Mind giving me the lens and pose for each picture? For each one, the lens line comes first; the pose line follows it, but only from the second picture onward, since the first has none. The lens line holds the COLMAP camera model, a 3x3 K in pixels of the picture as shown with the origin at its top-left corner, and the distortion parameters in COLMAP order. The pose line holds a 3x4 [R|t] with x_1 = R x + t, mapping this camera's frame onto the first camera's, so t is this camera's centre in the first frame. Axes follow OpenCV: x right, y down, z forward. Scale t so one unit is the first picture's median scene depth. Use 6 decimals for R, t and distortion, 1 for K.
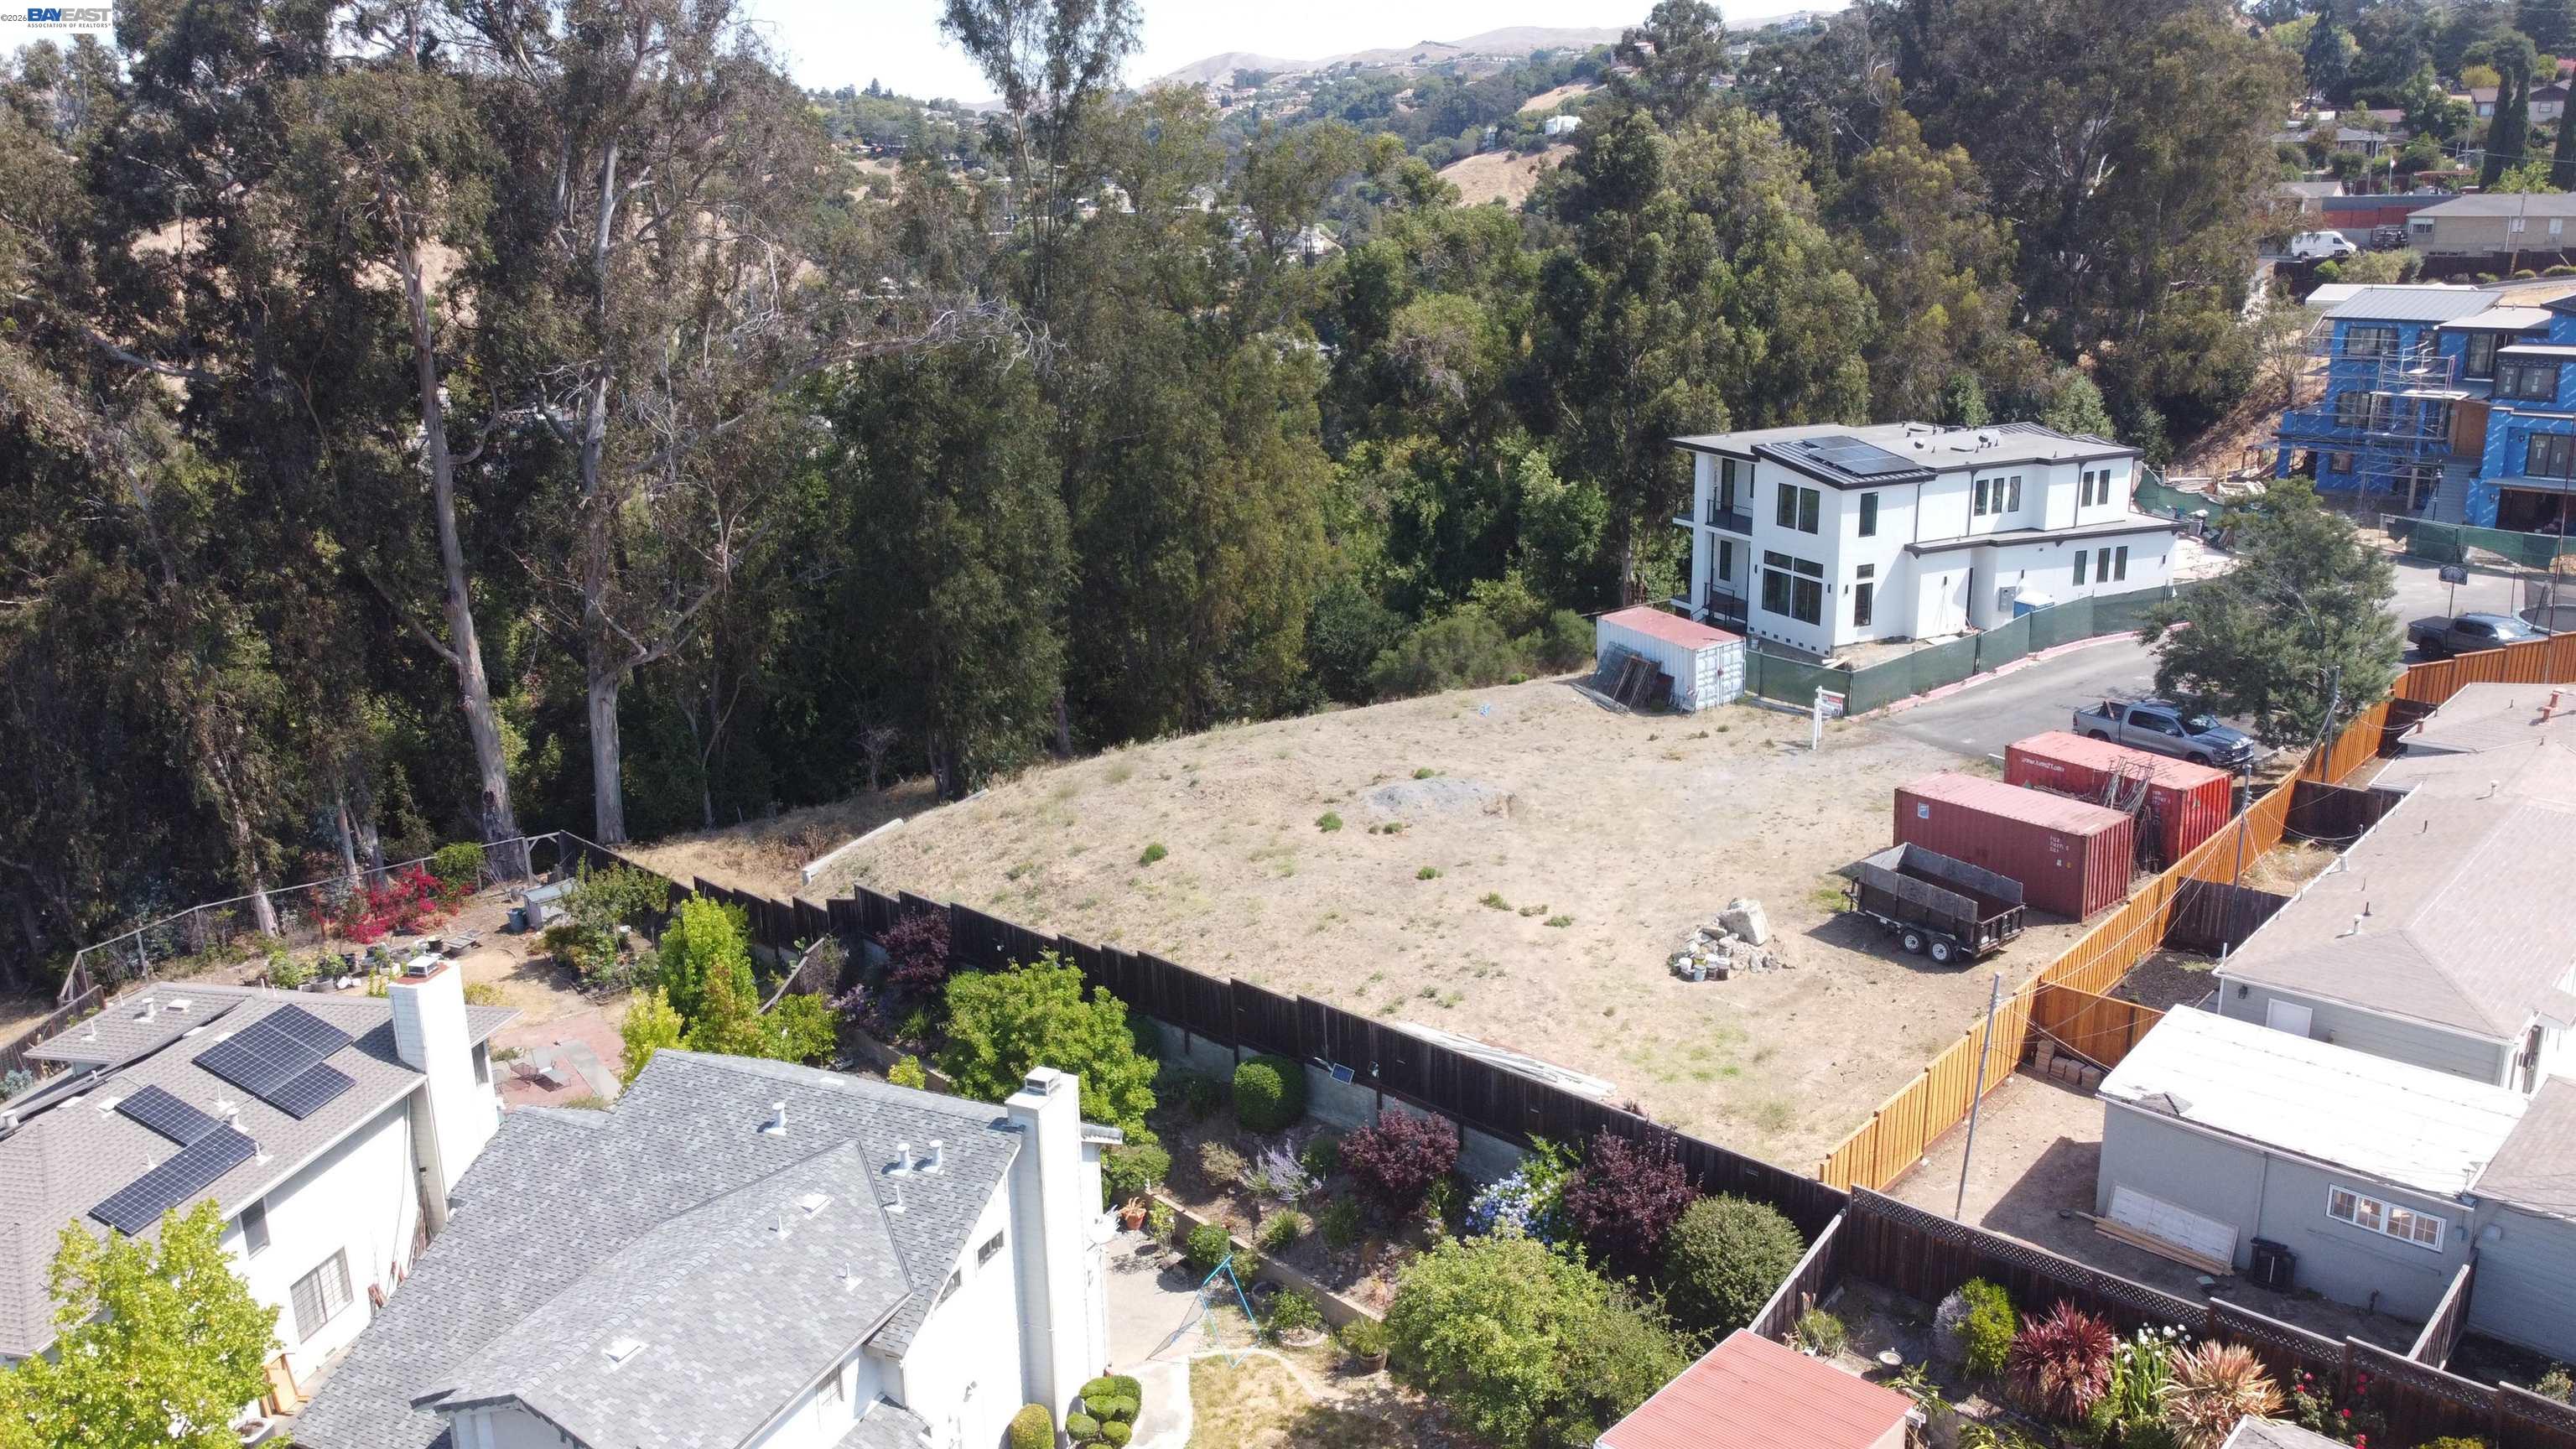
lens RADIAL K [[1949.4, 0, 1291.3], [0, 1949.4, 715.3], [0, 0, 1]] dist [0.008167, -0.012043]
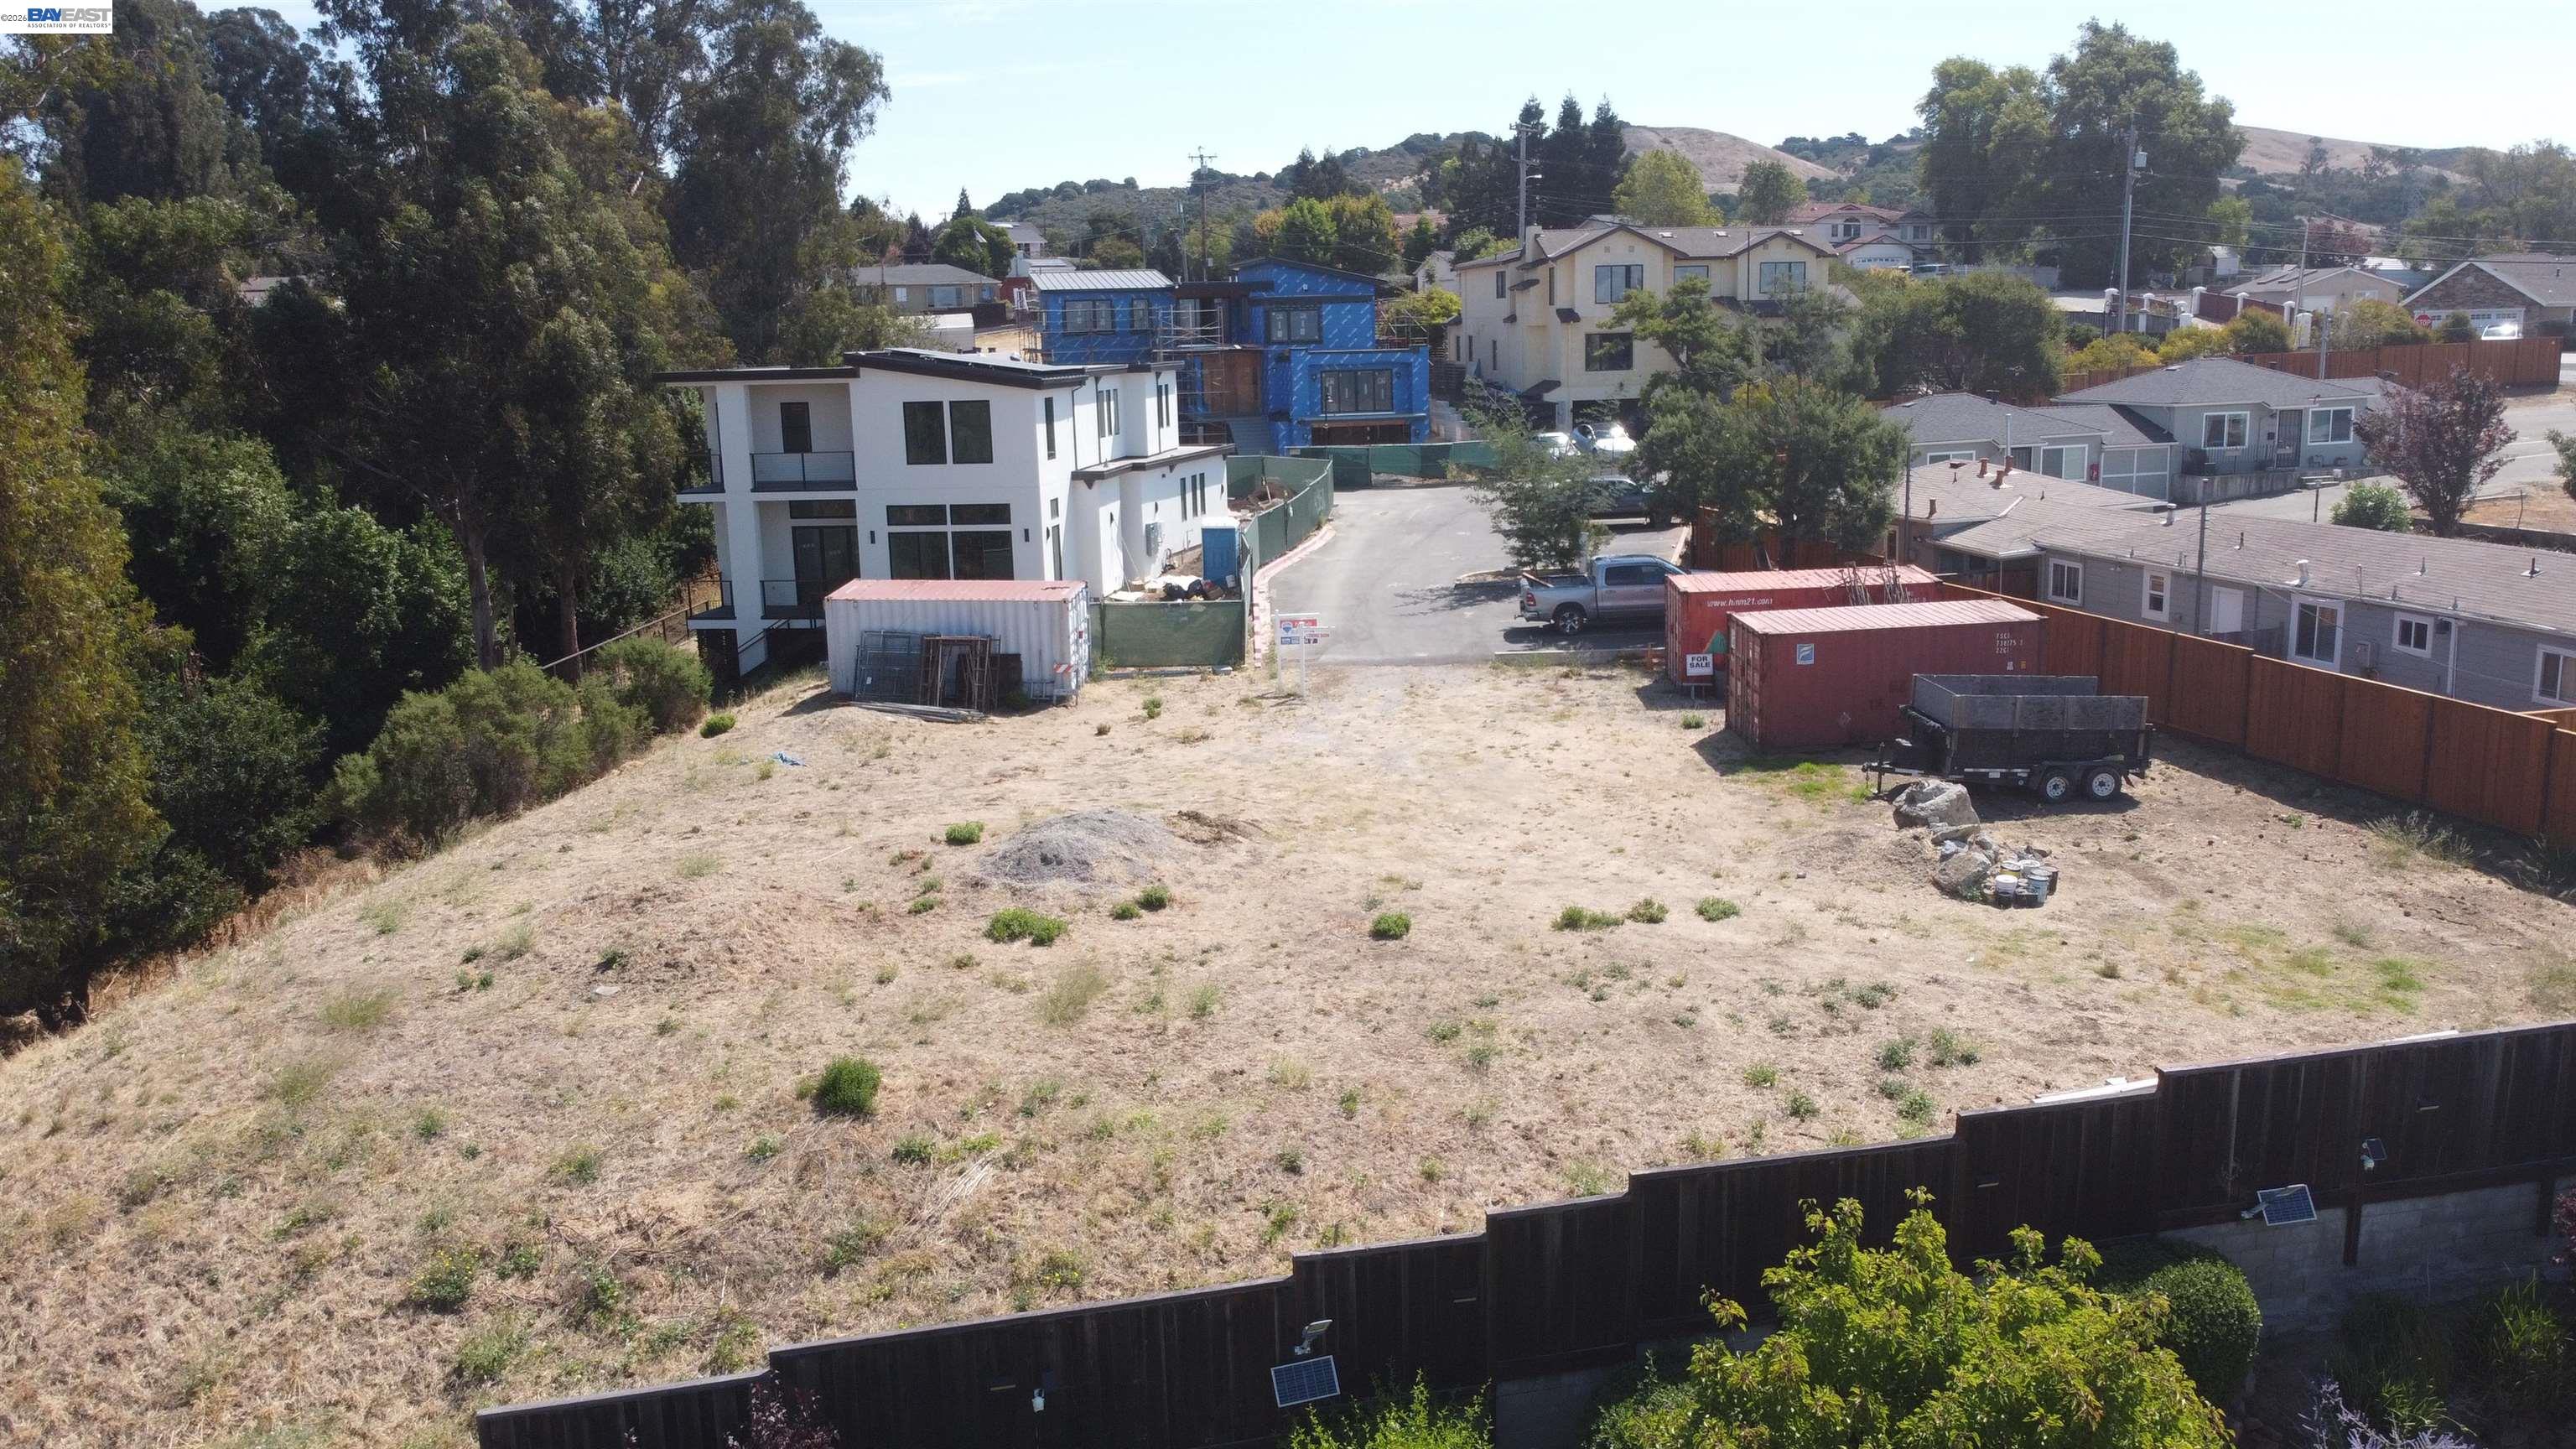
lens RADIAL K [[1949.4, 0, 1294.0], [0, 1949.4, 701.6], [0, 0, 1]] dist [0.008167, -0.012043]
pose [[0.567189, -0.148410, 0.810106, -0.247865], [0.240487, 0.970607, 0.009439, 0.010124], [-0.787695, 0.189466, 0.586208, 0.512202]]
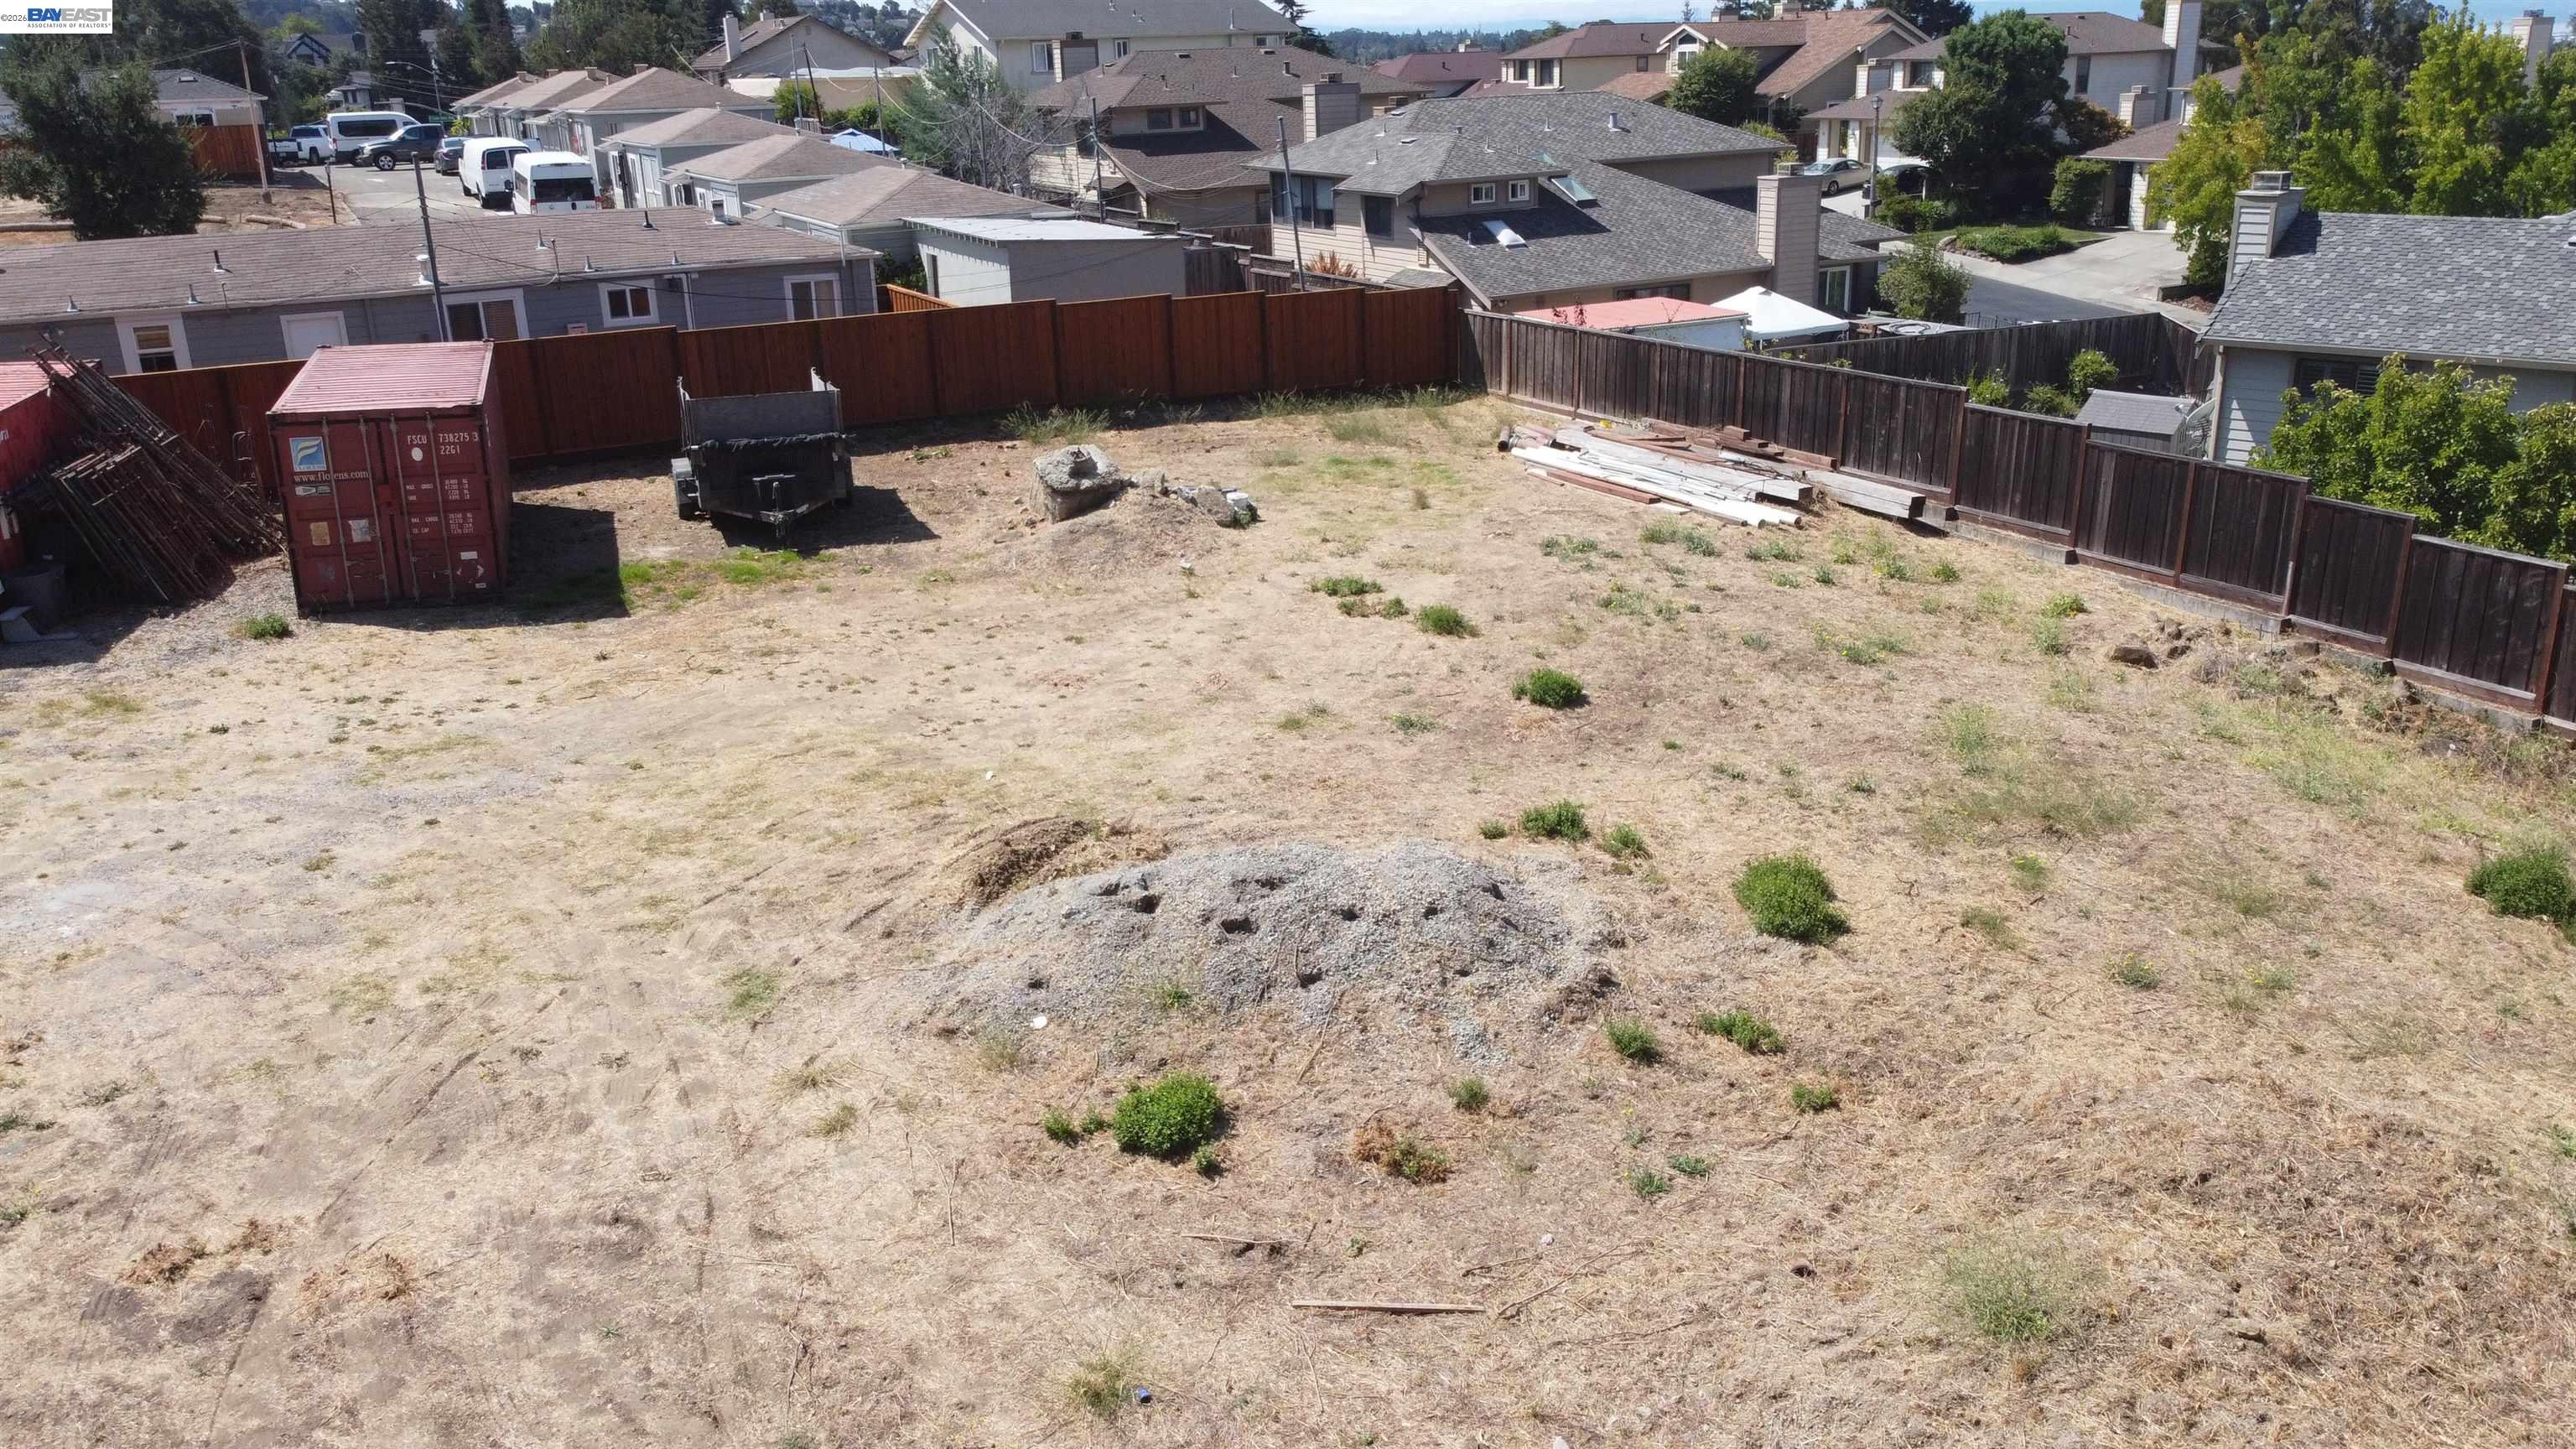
lens RADIAL K [[1949.4, 0, 1295.3], [0, 1949.4, 707.9], [0, 0, 1]] dist [0.008167, -0.012043]
pose [[-0.945971, -0.053981, 0.319727, 0.001162], [0.137203, 0.826784, 0.545530, -0.081696], [-0.293794, 0.559923, -0.774707, 0.925463]]
